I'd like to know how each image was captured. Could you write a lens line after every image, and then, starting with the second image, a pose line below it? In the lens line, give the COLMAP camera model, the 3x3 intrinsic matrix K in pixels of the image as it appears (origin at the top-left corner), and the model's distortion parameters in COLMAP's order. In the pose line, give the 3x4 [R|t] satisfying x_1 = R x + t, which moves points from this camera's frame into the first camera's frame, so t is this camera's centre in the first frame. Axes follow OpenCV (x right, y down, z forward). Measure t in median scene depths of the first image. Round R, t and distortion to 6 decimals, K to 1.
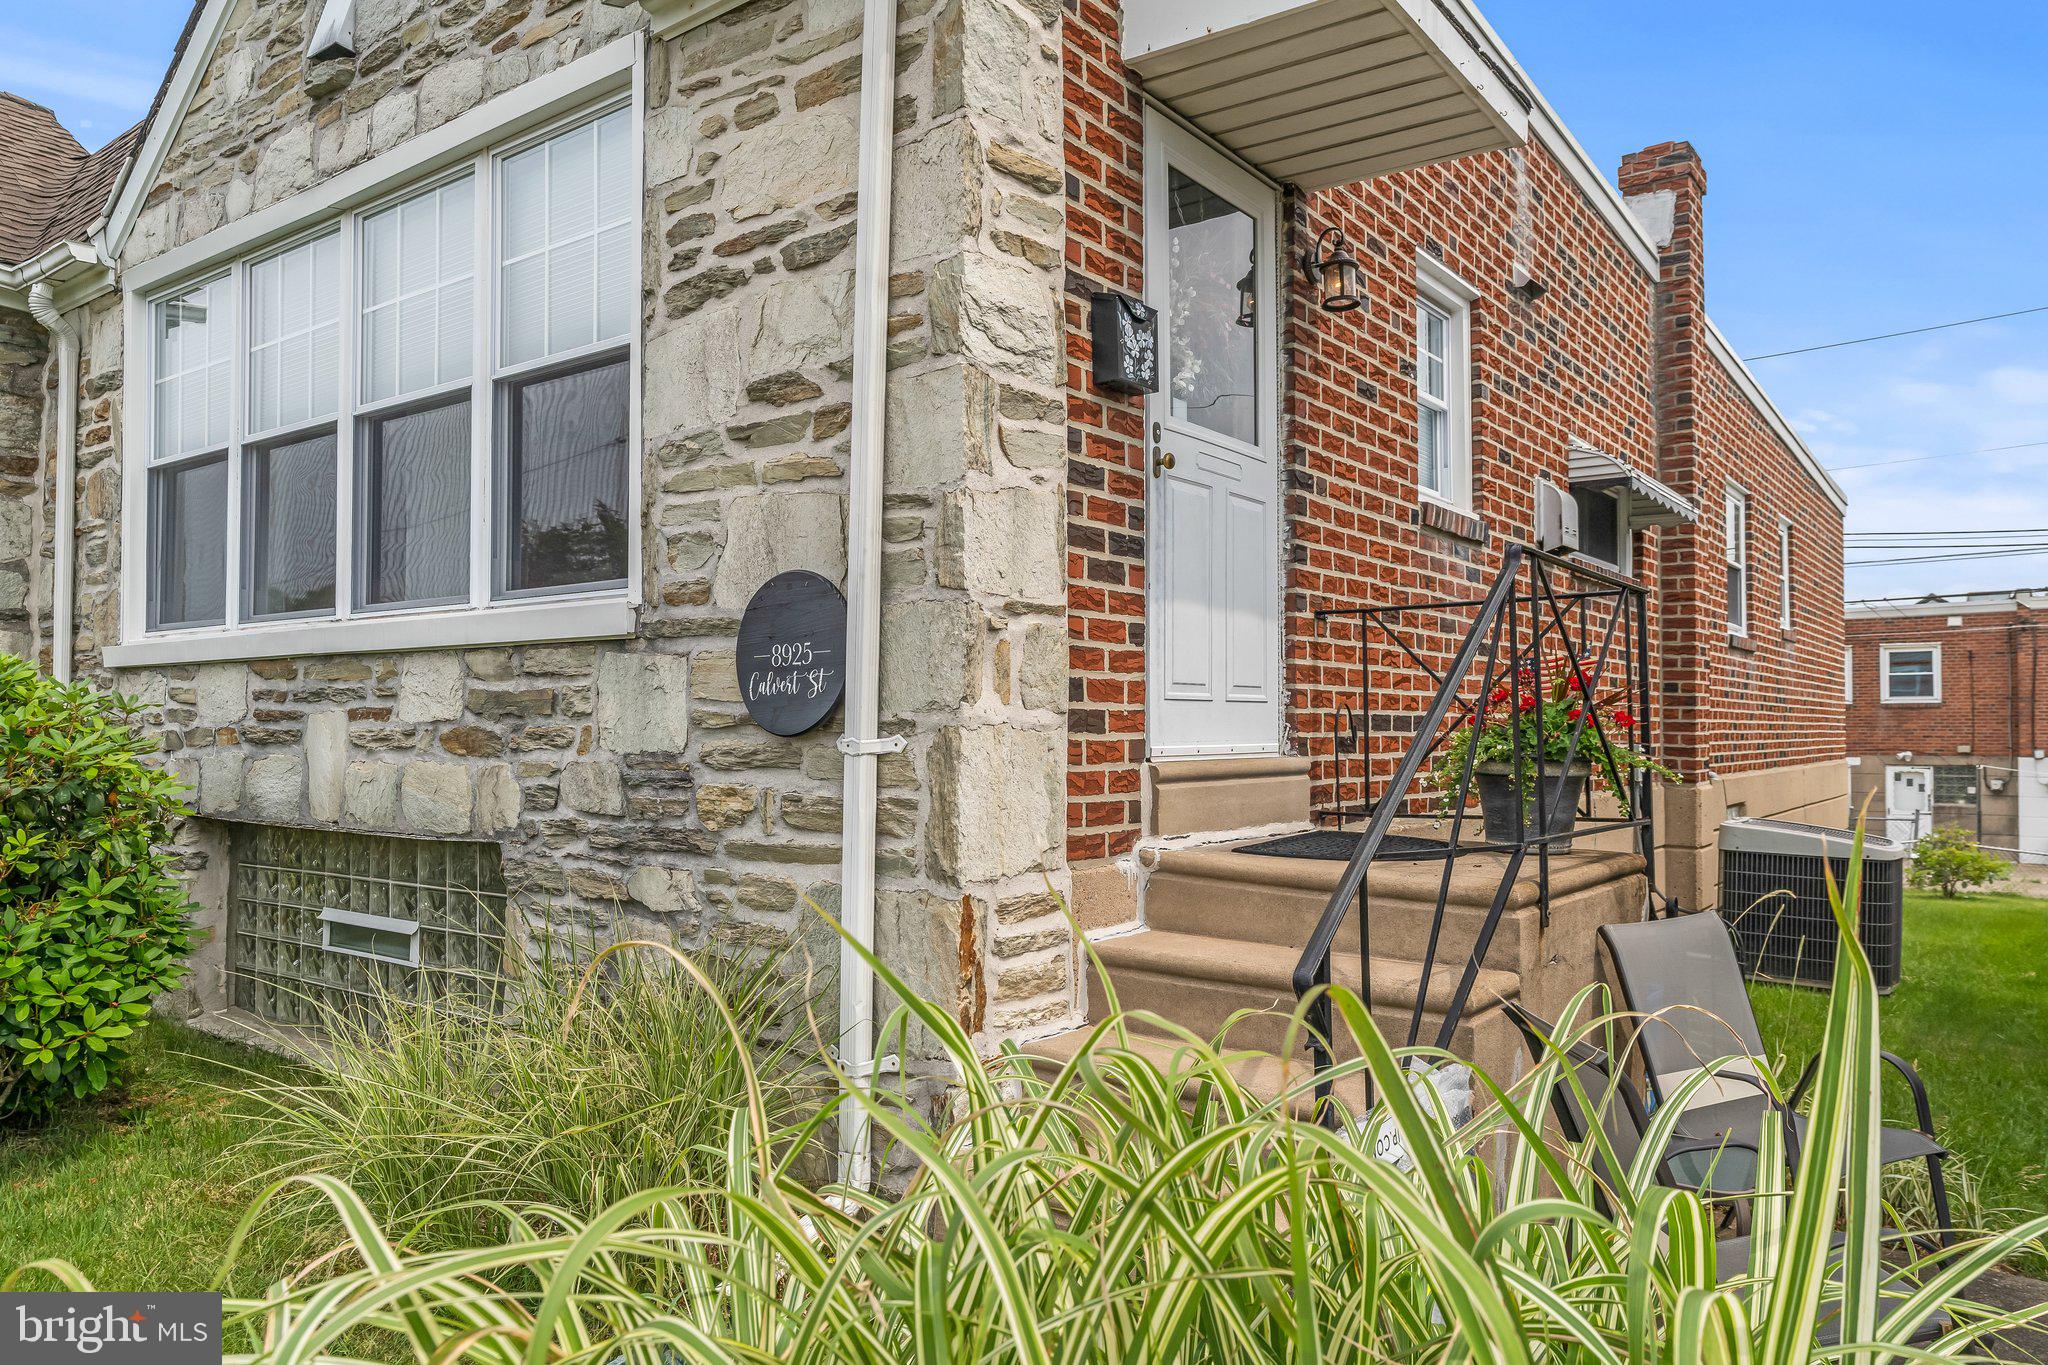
lens RADIAL K [[1397.2, 0, 1022.3], [0, 1397.2, 691.1], [0, 0, 1]] dist [-0.003602, -0.002534]
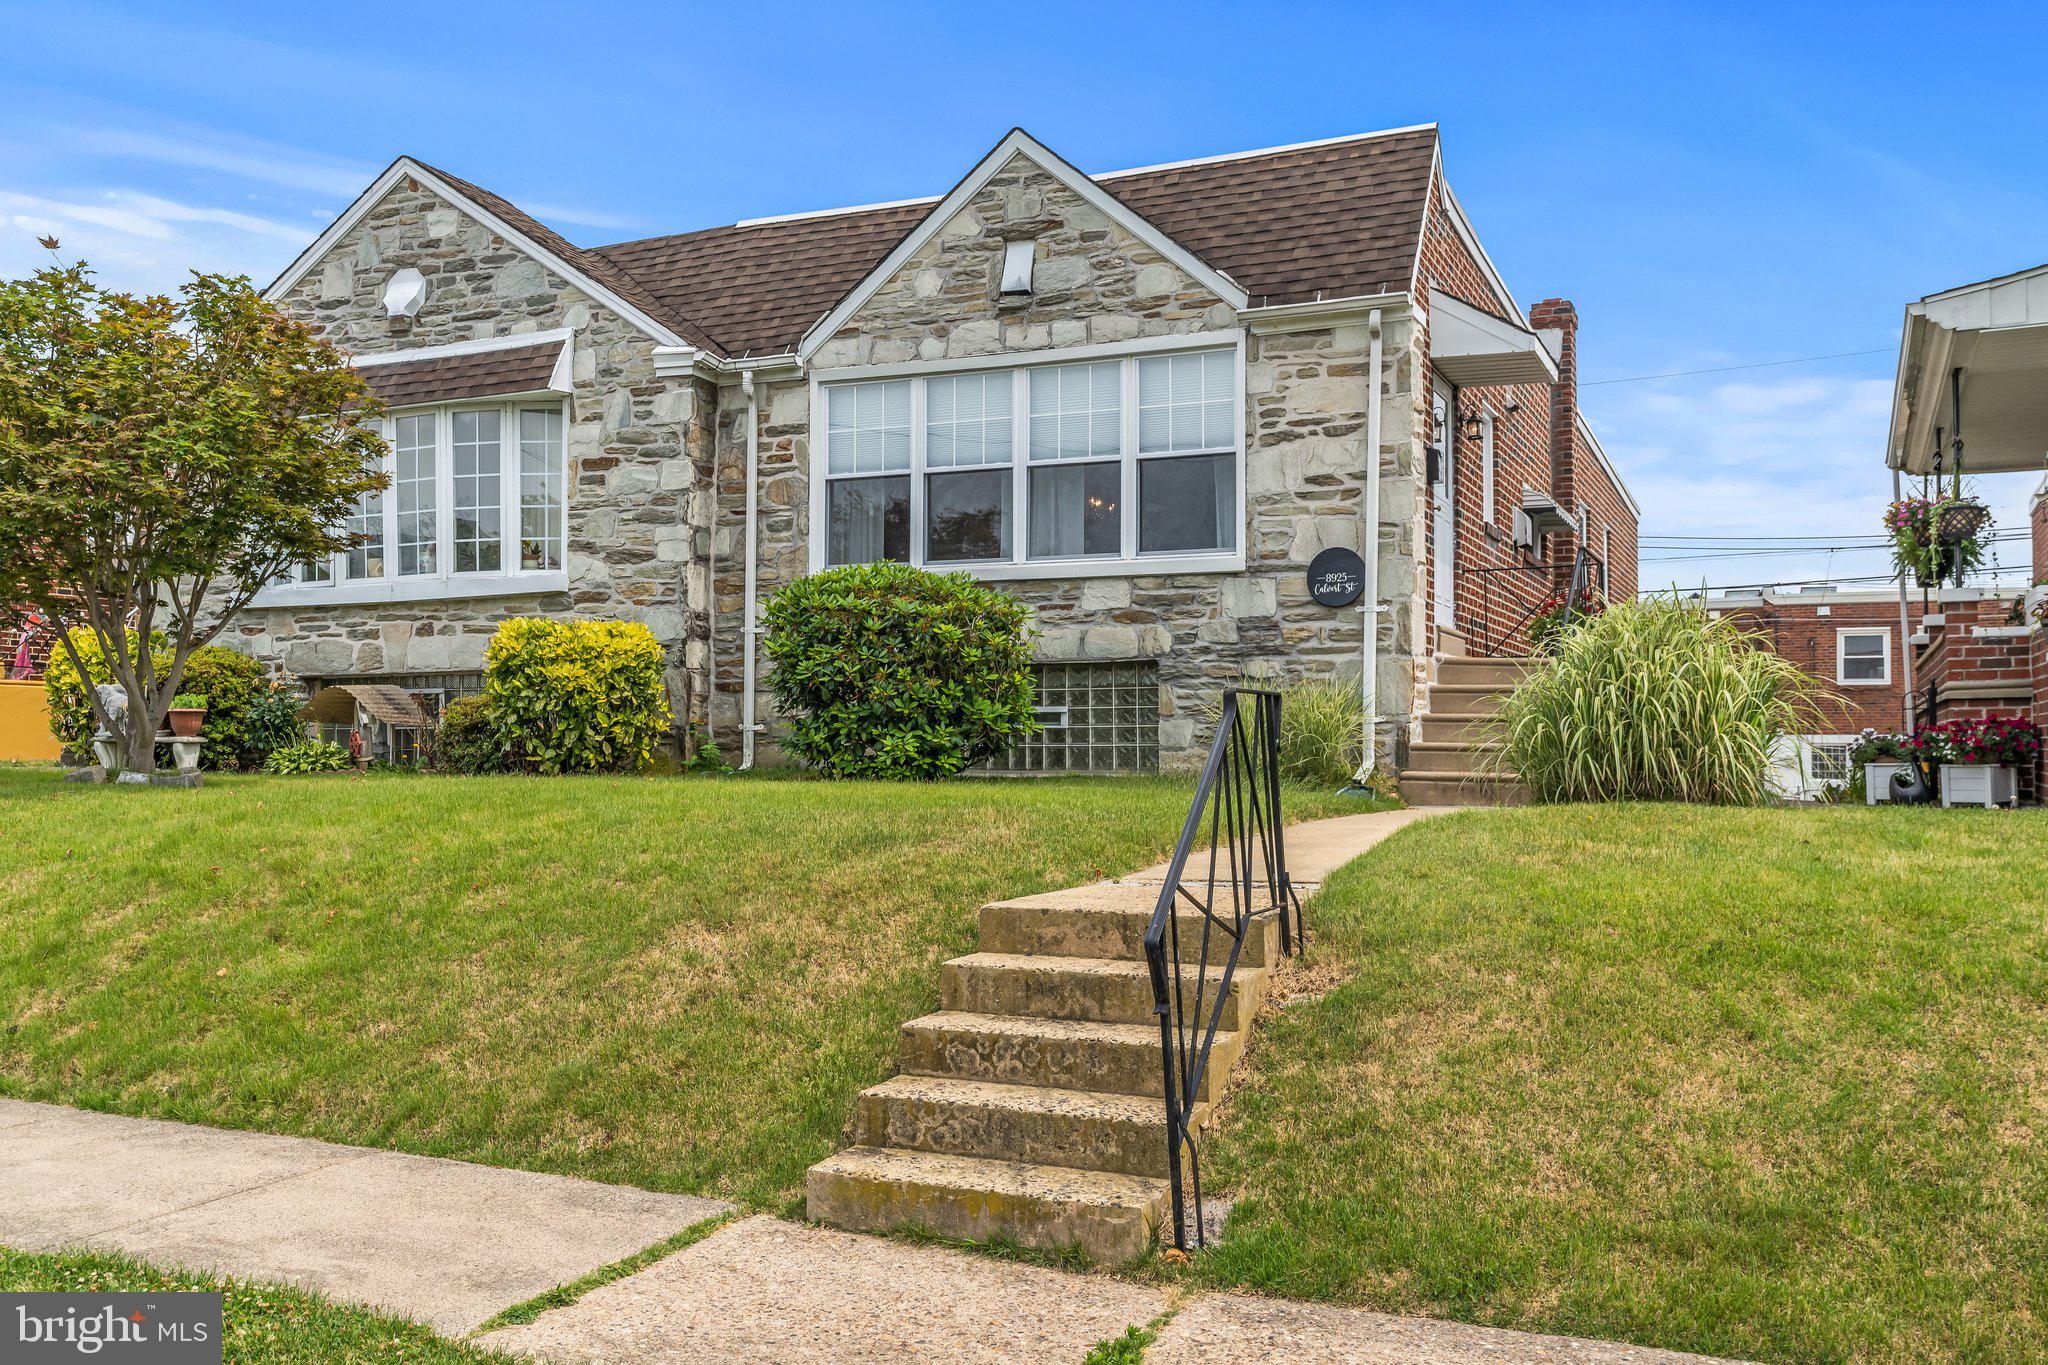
lens RADIAL K [[1782.0, 0, 1024.1], [0, 1782.0, 683.9], [0, 0, 1]] dist [0.003766, -0.002436]
pose [[0.975832, 0.010460, 0.218274, -1.384612], [-0.007892, 0.999889, -0.012632, 0.210943], [-0.218381, 0.010604, 0.975806, -2.079649]]
